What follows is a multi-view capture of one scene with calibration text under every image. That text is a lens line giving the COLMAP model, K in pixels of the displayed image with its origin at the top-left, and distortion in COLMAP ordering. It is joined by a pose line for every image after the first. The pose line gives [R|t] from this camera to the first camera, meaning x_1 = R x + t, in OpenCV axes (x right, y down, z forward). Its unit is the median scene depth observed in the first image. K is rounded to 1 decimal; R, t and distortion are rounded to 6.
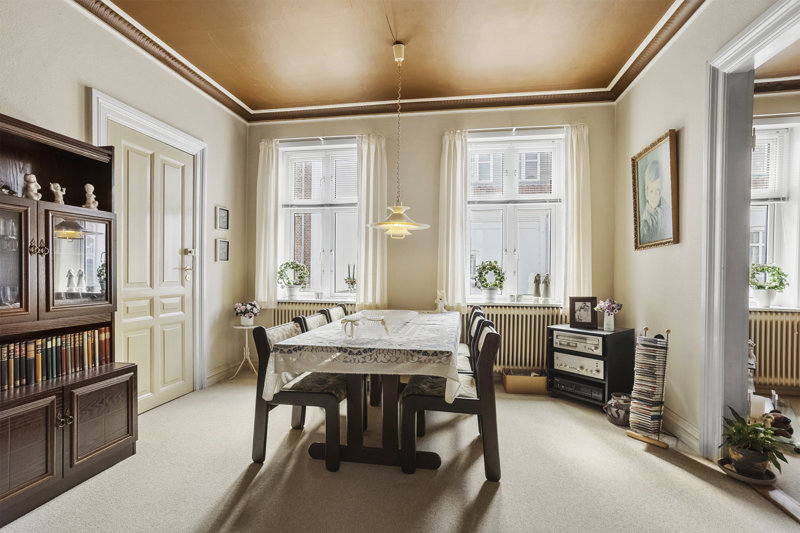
lens RADIAL K [[400.5, 0, 398.7], [0, 400.5, 275.0], [0, 0, 1]] dist [-0.000377, 0.000357]
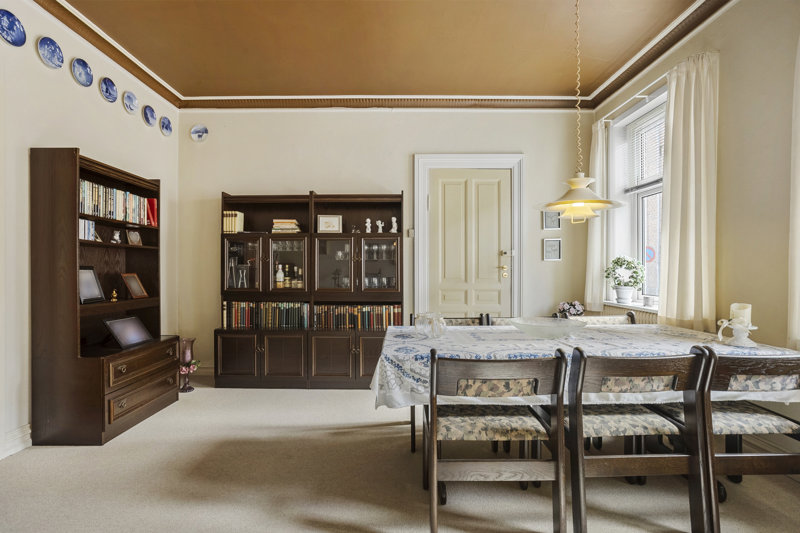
lens RADIAL K [[470.4, 0, 399.3], [0, 470.4, 264.6], [0, 0, 1]] dist [-0.000435, 0.000030]
pose [[0.168778, -0.001819, -0.985652, 0.791002], [-0.006895, 0.999972, -0.003026, -0.018100], [0.985630, 0.007307, 0.168761, 0.471140]]
